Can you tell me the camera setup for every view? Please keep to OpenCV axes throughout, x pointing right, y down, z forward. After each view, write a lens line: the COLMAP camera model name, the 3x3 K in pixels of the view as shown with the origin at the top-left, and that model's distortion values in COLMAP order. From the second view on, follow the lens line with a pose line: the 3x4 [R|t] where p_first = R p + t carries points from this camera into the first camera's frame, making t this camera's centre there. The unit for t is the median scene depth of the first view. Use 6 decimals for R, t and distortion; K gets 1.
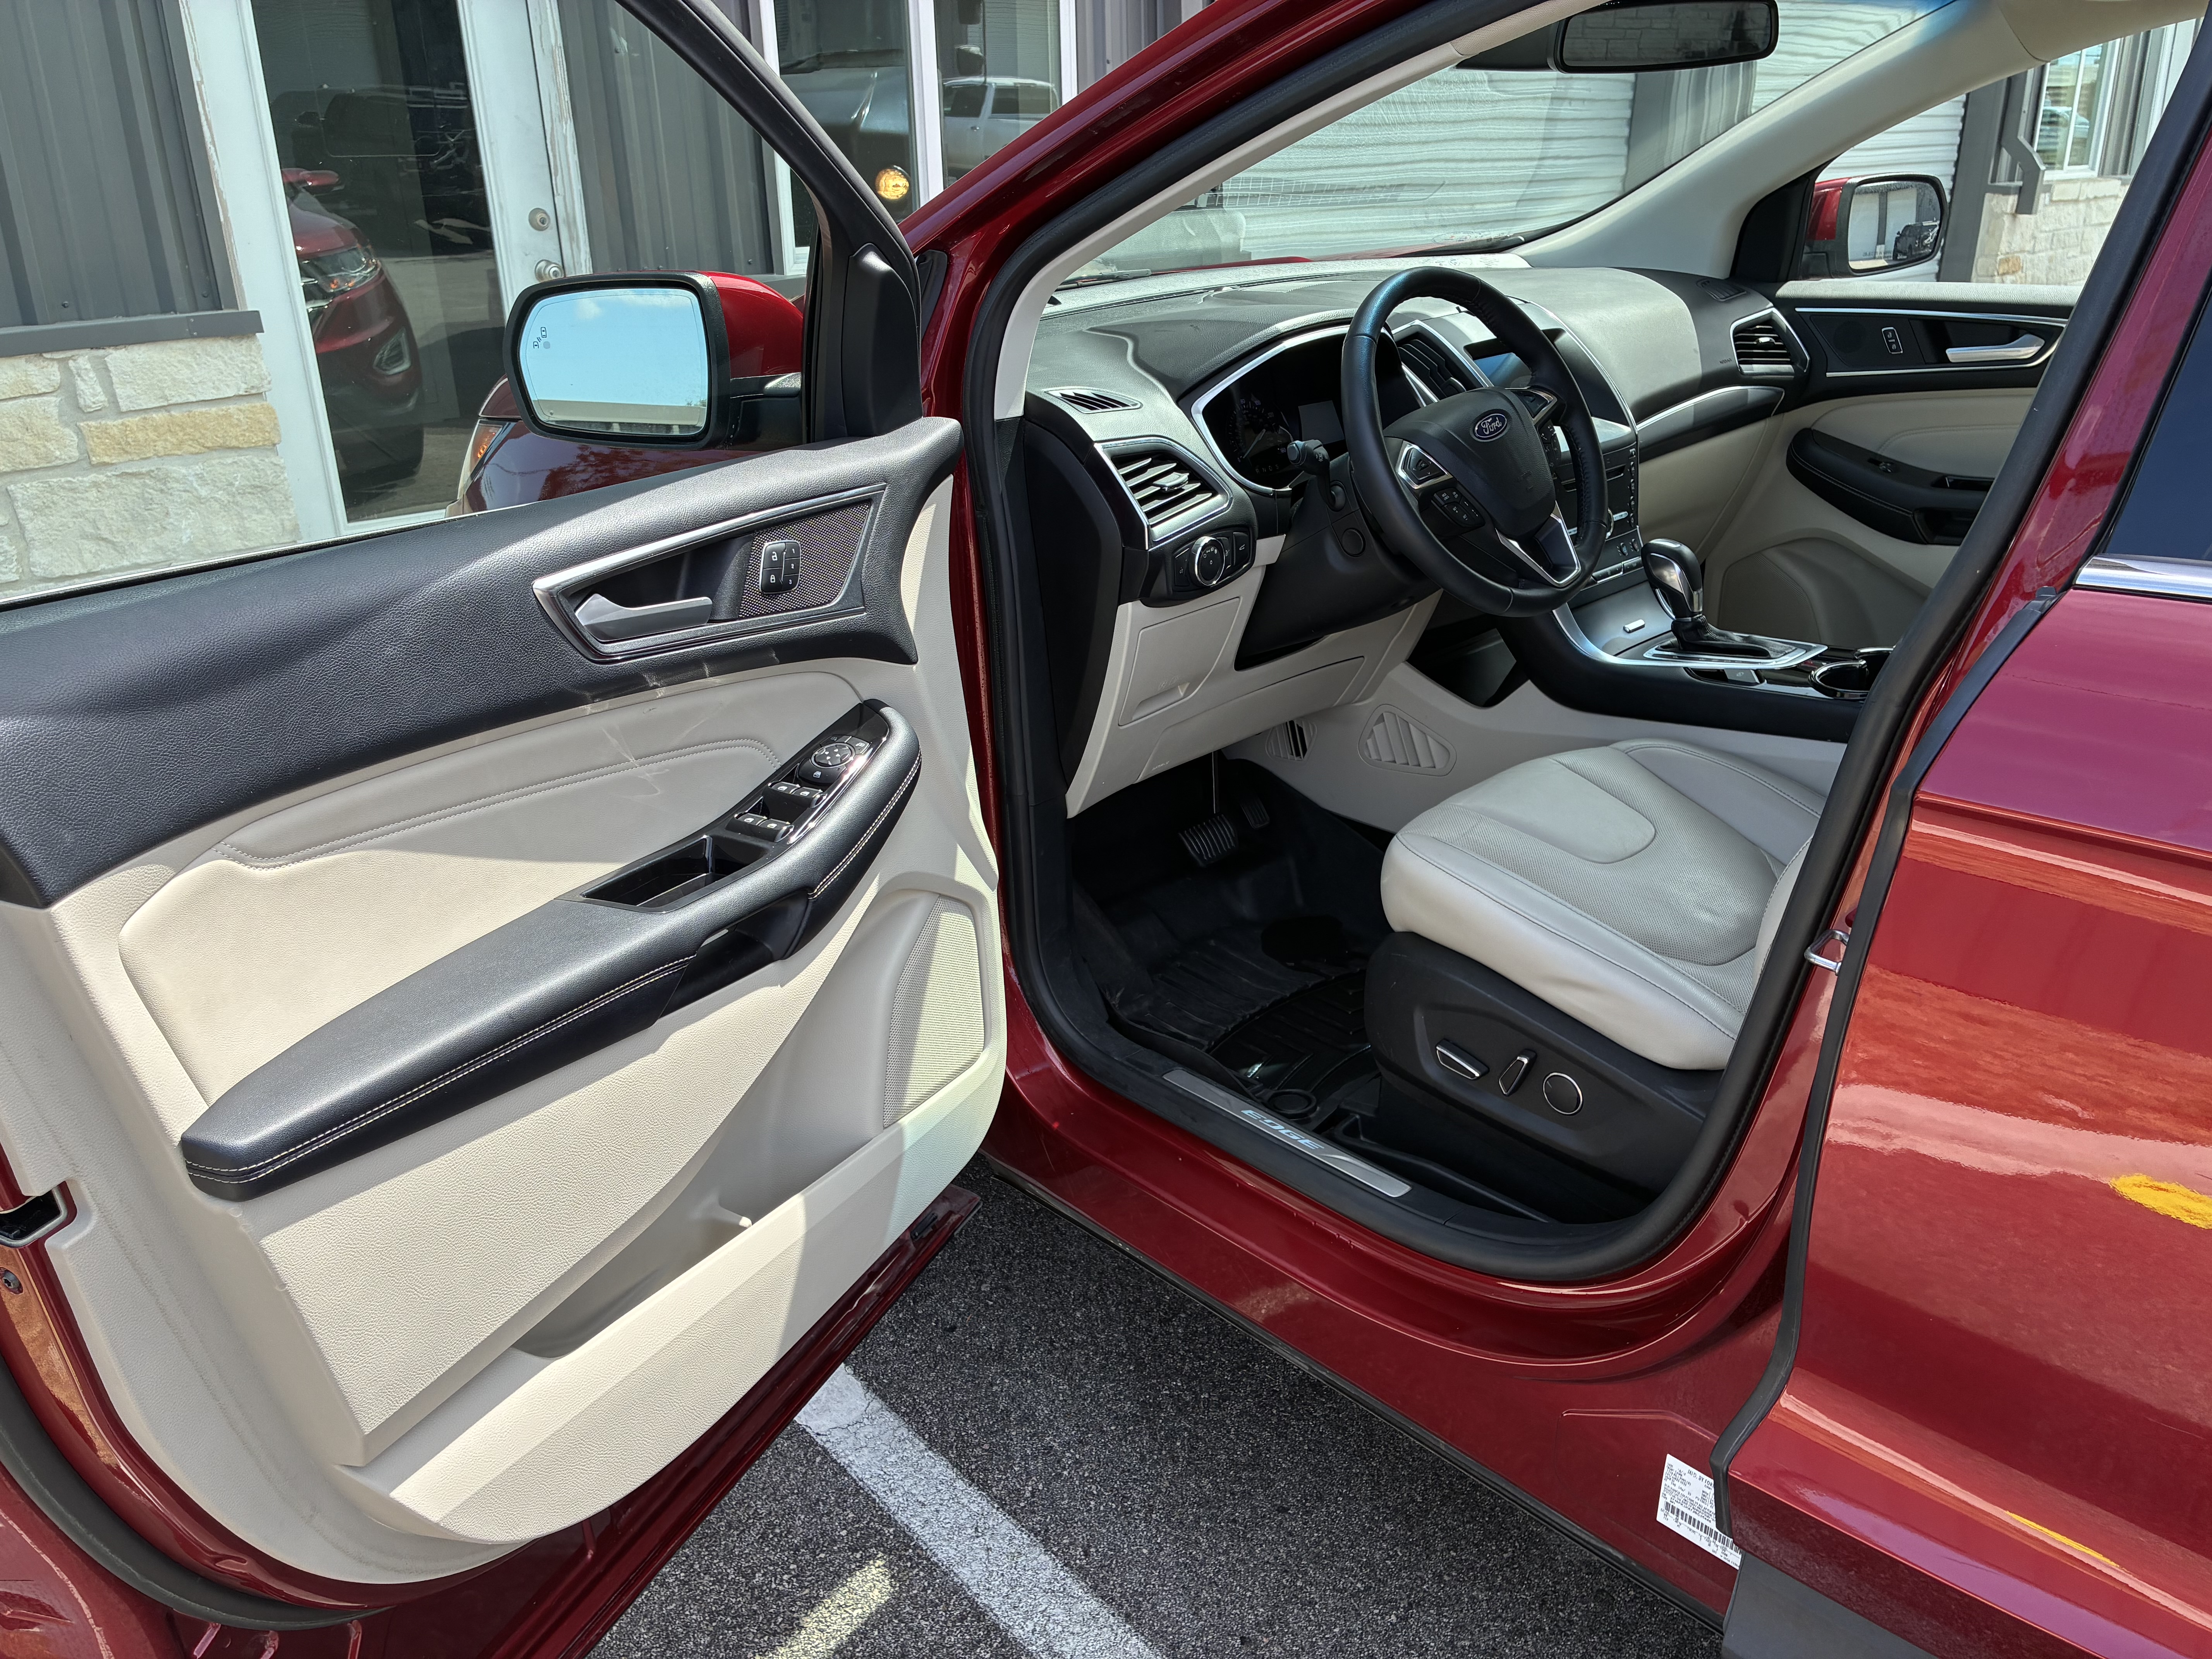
lens RADIAL K [[1661.3, 0, 1106.0], [0, 1661.3, 829.5], [0, 0, 1]] dist [0.058808, -0.077521]
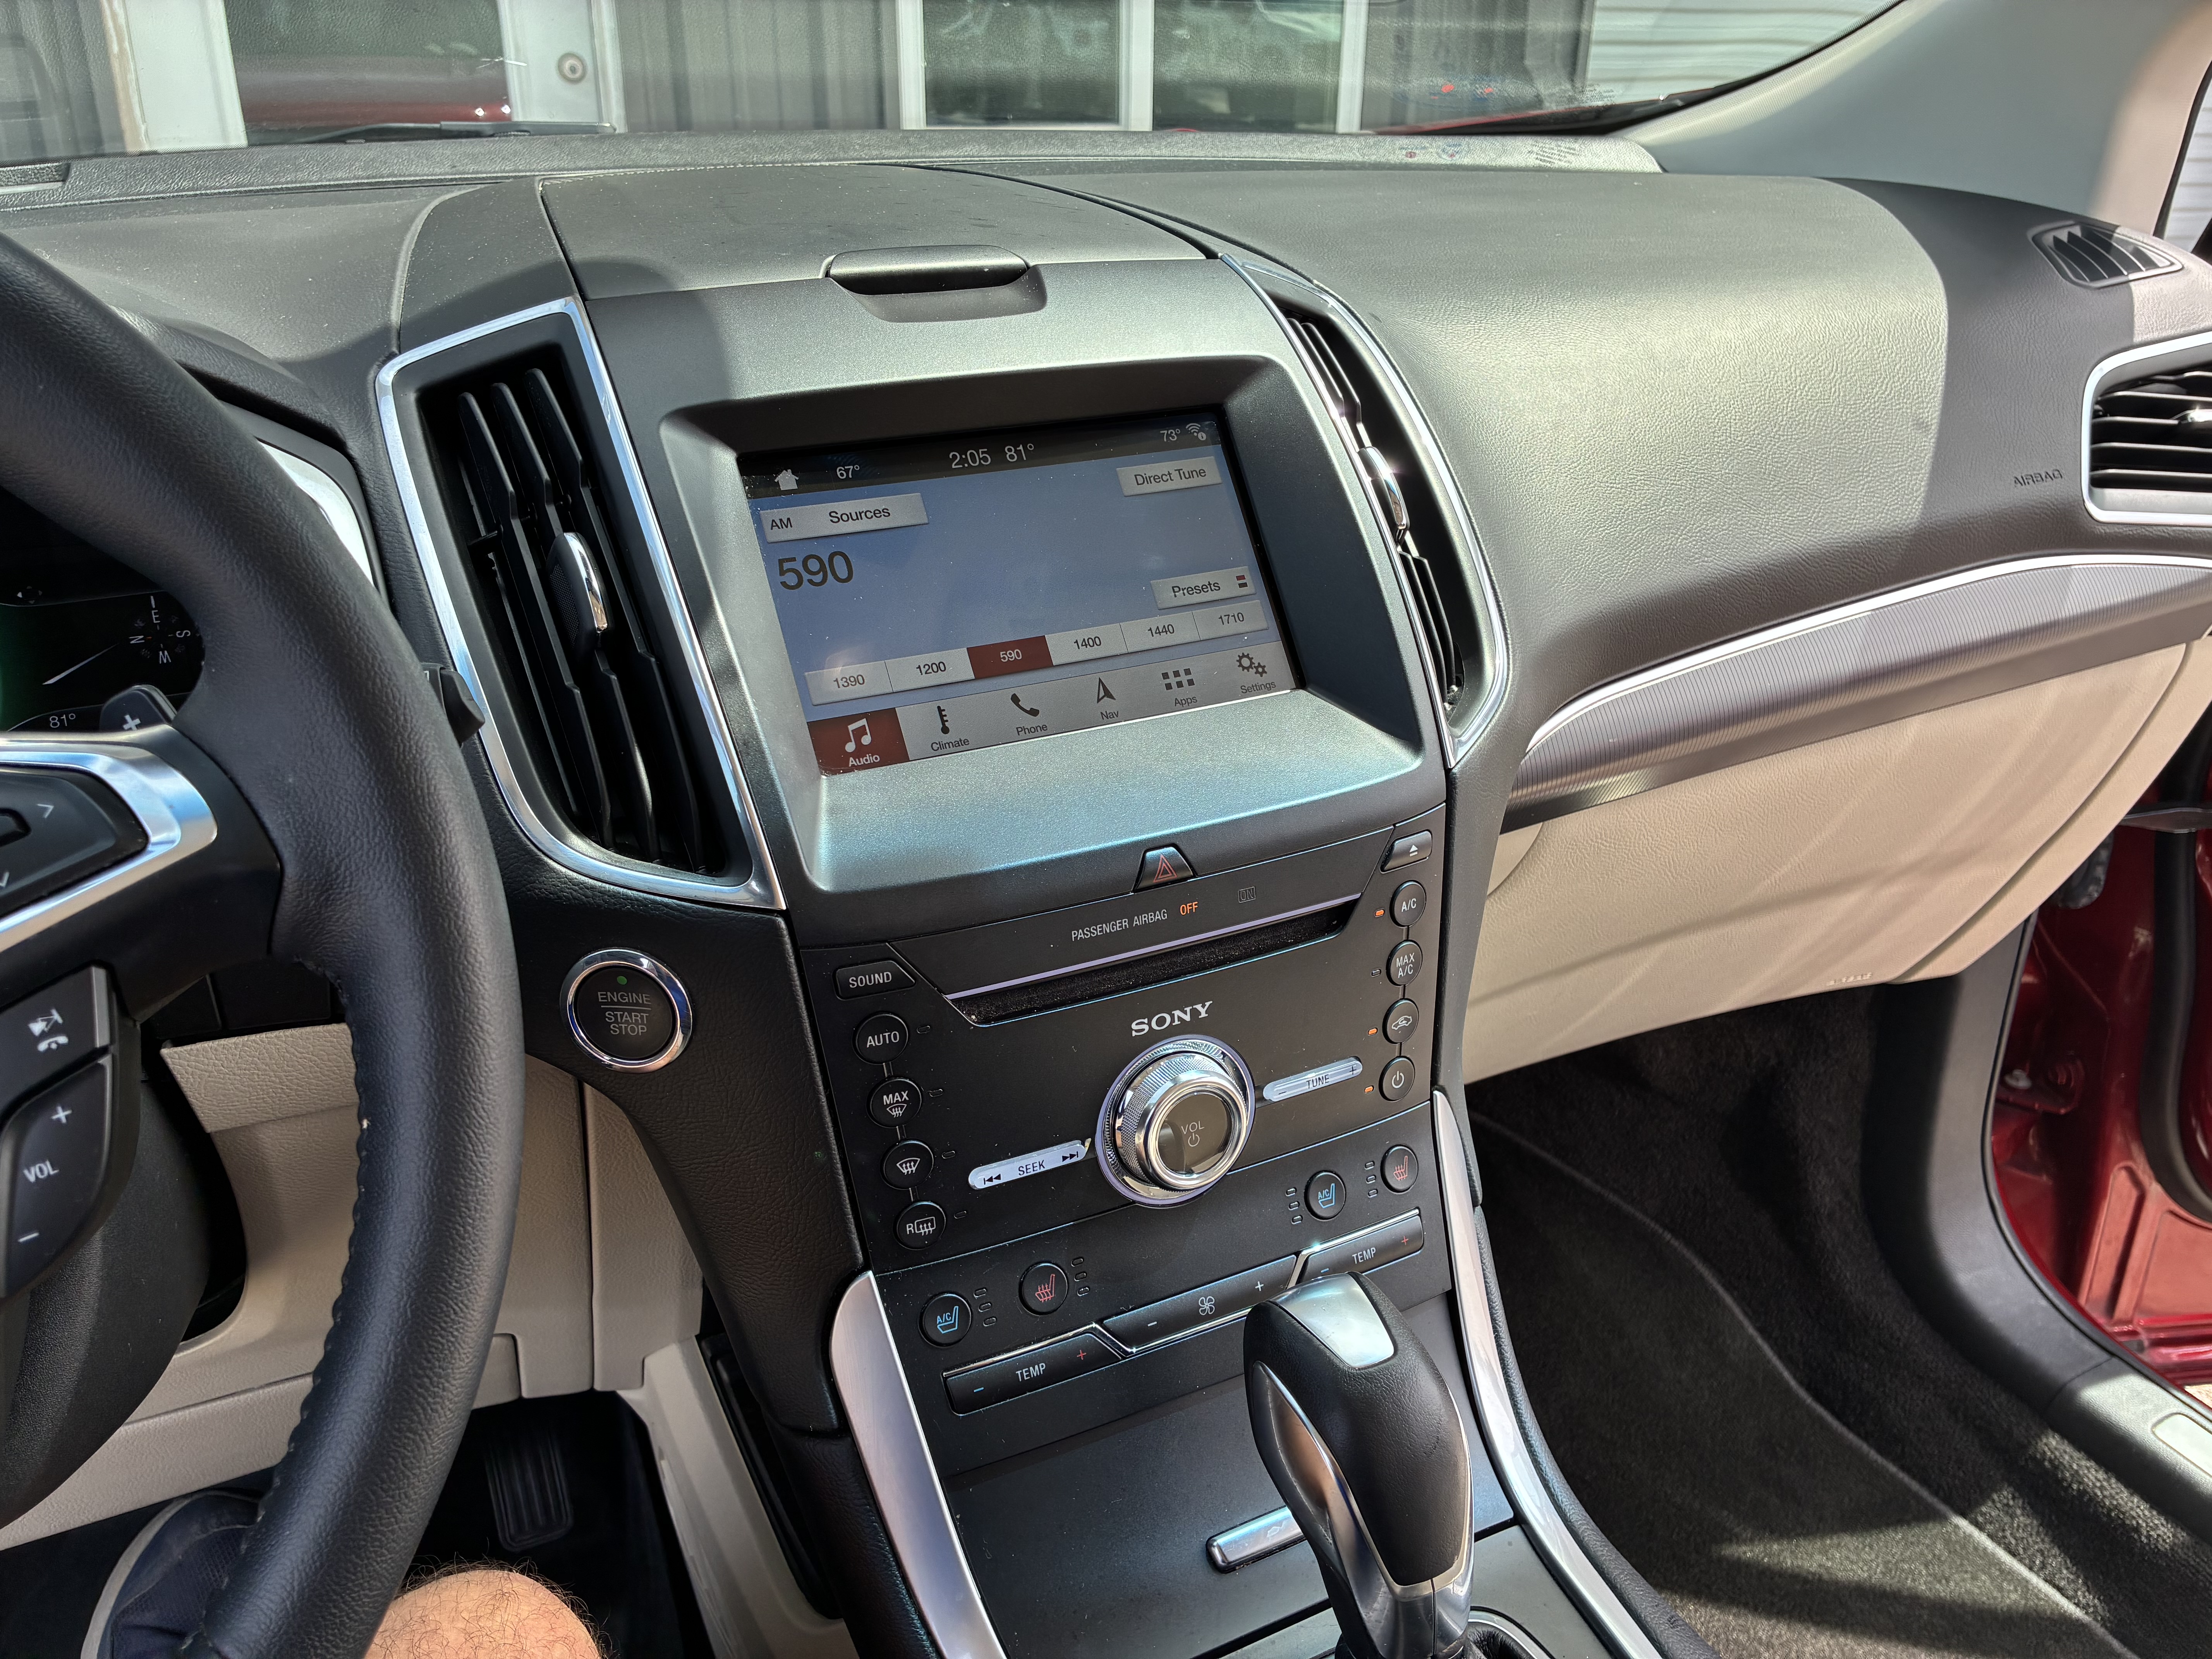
lens RADIAL K [[1661.3, 0, 1106.0], [0, 1661.3, 829.5], [0, 0, 1]] dist [0.058808, -0.077521]
pose [[0.951171, 0.150405, -0.269540, 0.293164], [-0.136970, 0.988232, 0.068092, -0.206896], [0.276610, -0.027848, 0.960579, 0.627057]]
